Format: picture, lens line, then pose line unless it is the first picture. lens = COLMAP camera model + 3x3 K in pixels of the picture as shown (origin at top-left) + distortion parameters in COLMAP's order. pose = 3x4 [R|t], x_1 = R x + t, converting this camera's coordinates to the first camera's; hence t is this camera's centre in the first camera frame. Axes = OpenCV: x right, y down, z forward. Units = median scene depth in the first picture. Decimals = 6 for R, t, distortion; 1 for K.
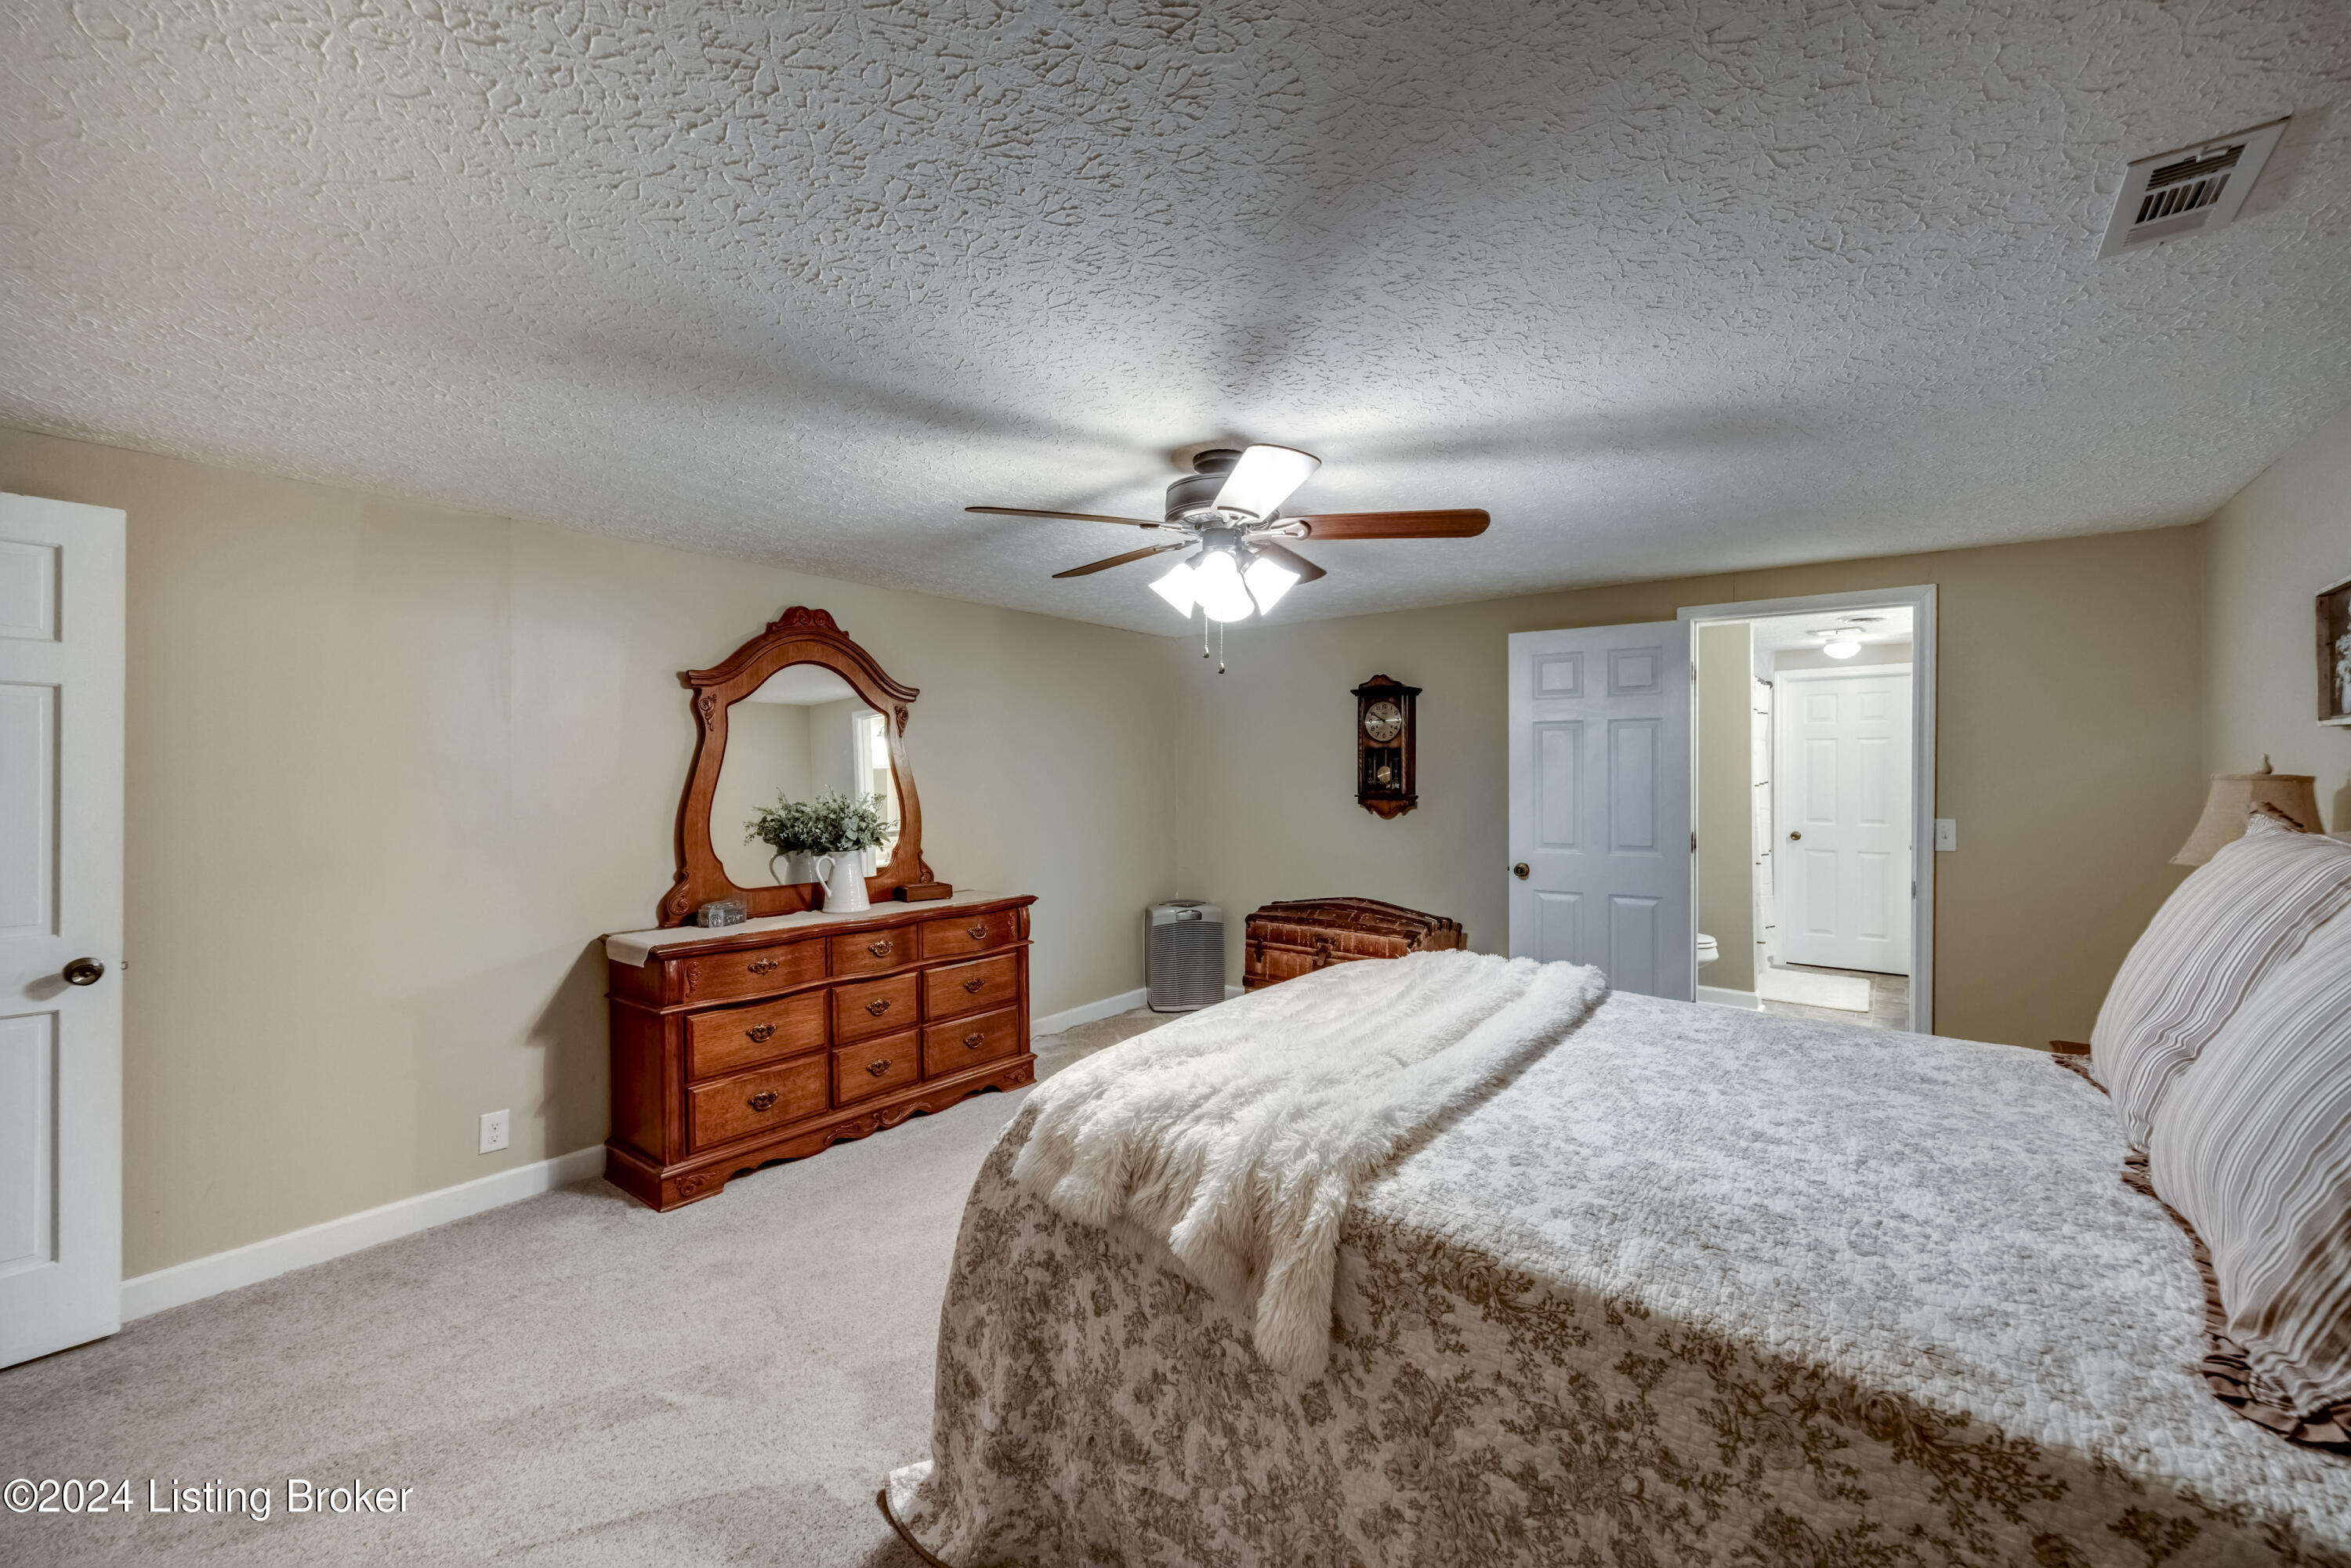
lens RADIAL K [[929.8, 0, 1178.5], [0, 929.8, 779.5], [0, 0, 1]] dist [-0.006939, 0.000256]
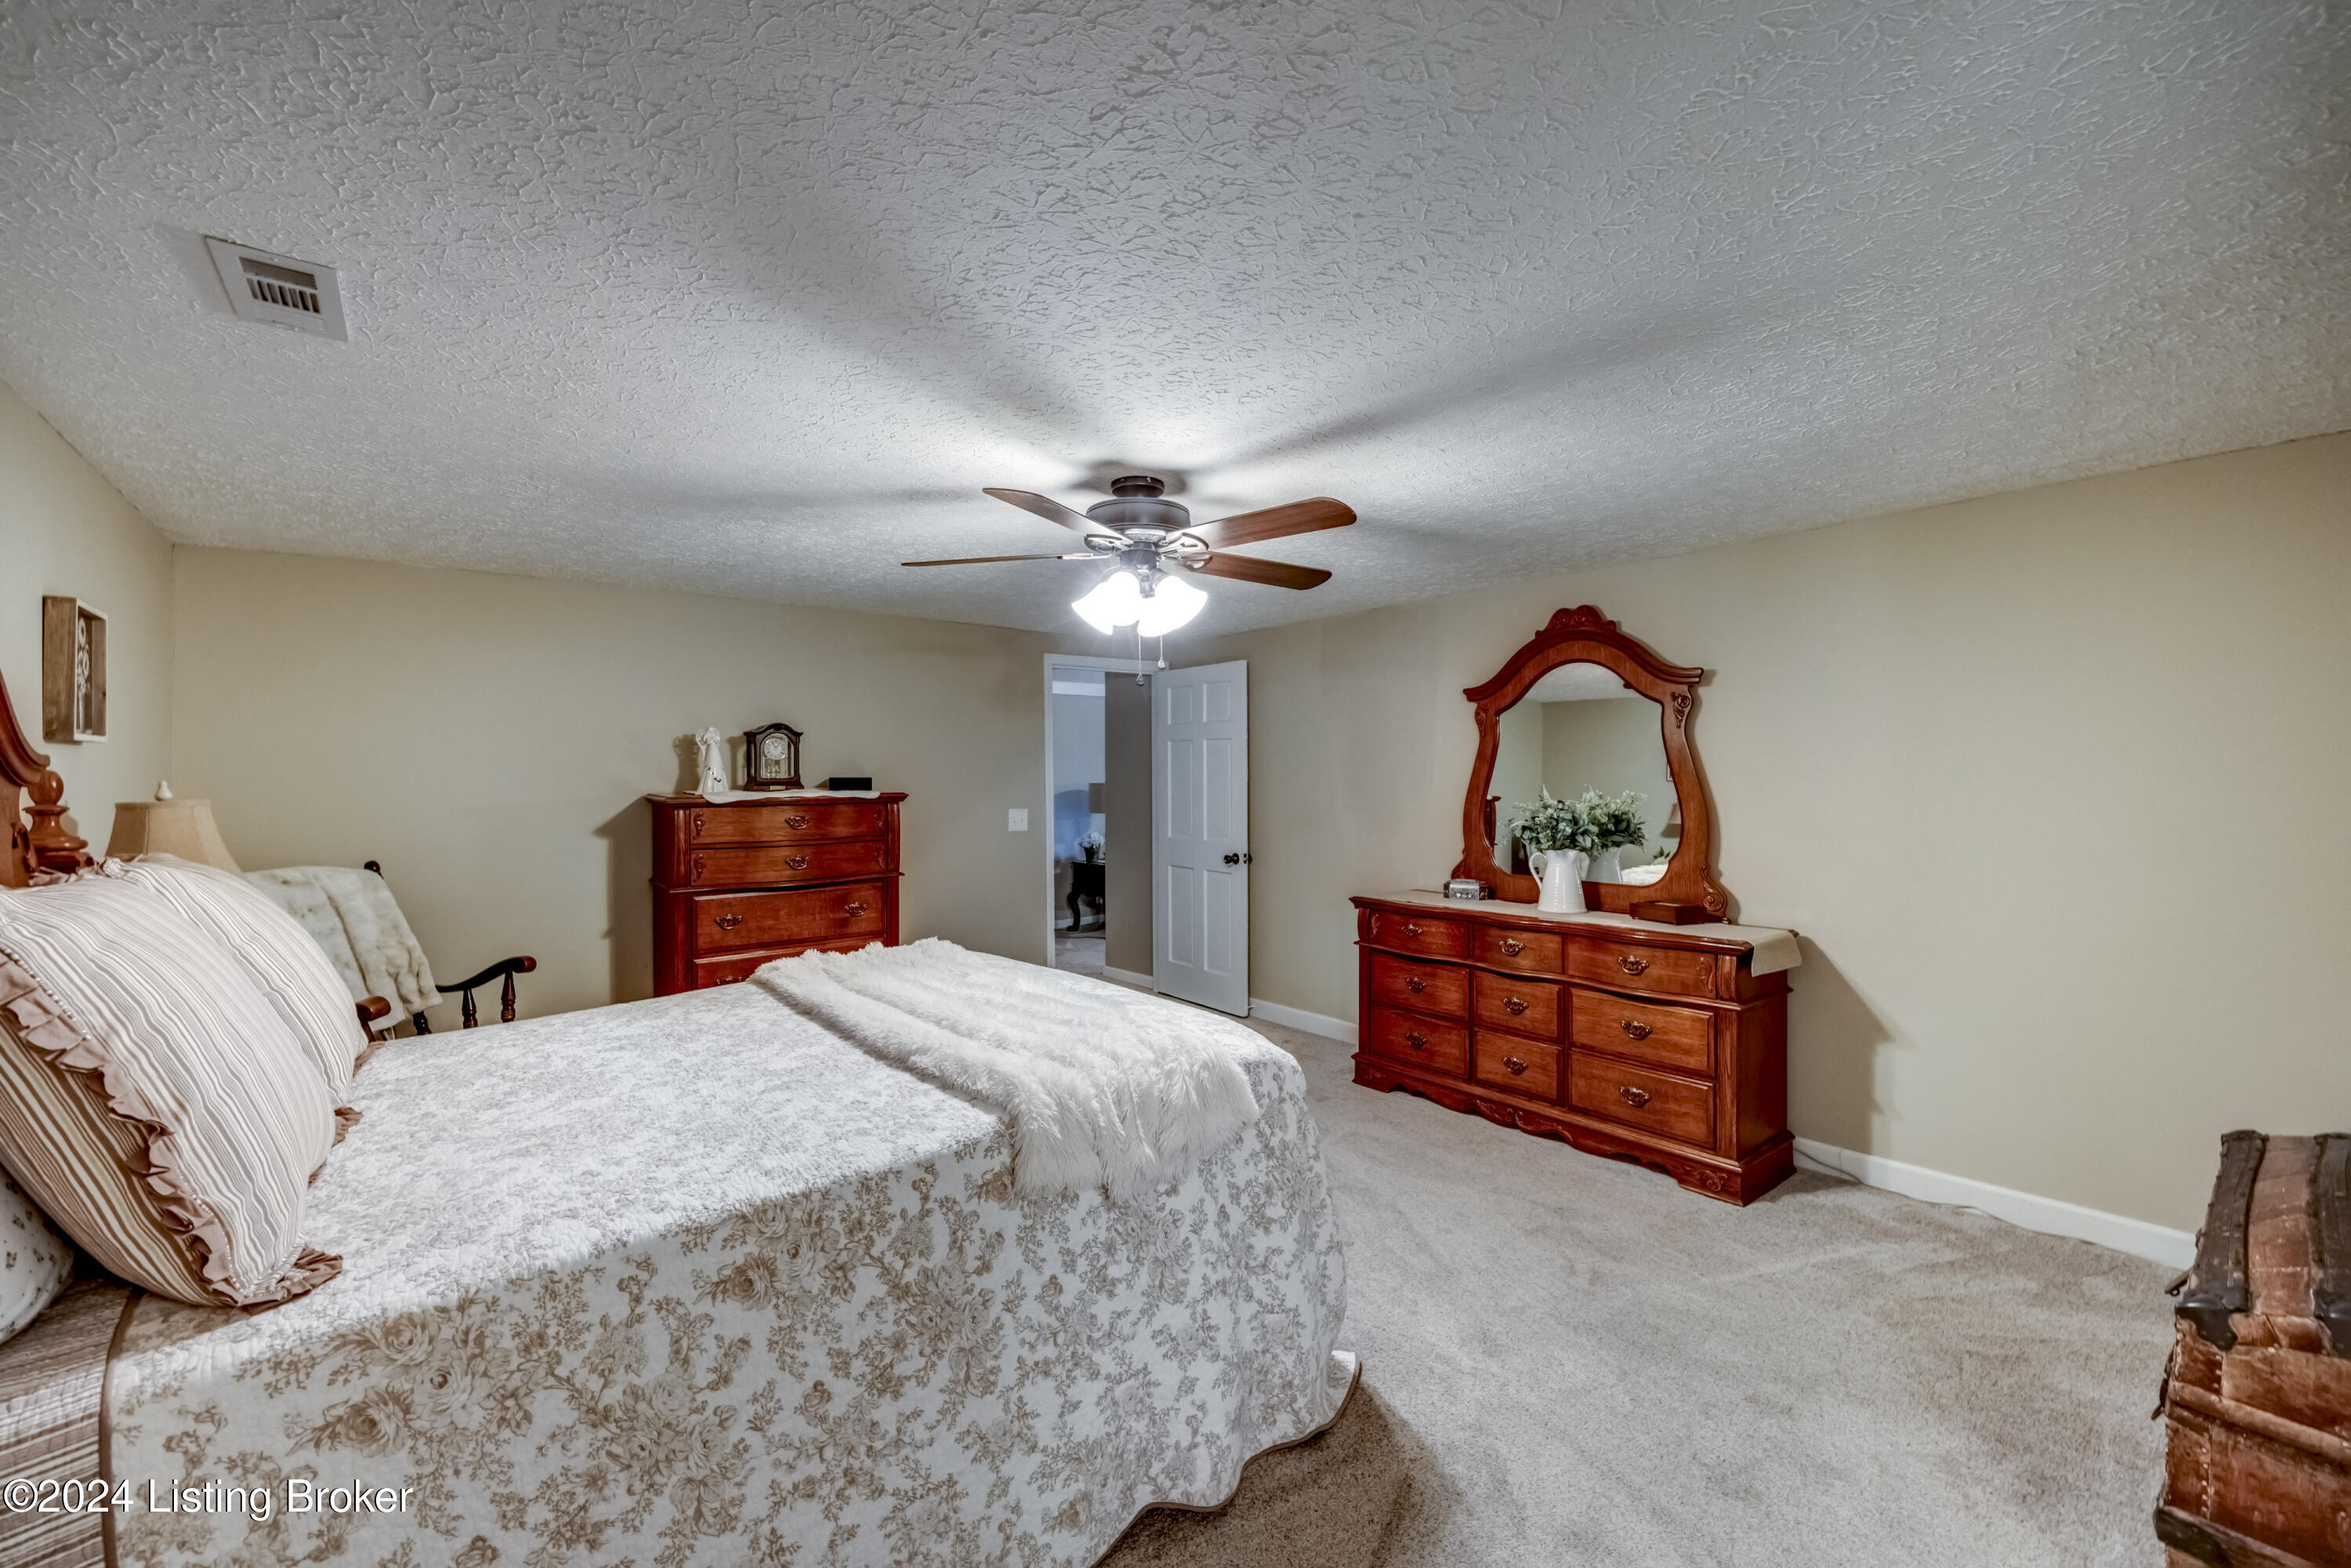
lens RADIAL K [[929.8, 0, 1178.5], [0, 929.8, 779.5], [0, 0, 1]] dist [-0.006939, 0.000256]
pose [[-0.214093, 0.011388, -0.976747, 0.714886], [0.009161, 0.999911, 0.009650, -0.012362], [0.976770, -0.006882, -0.214178, 0.839853]]
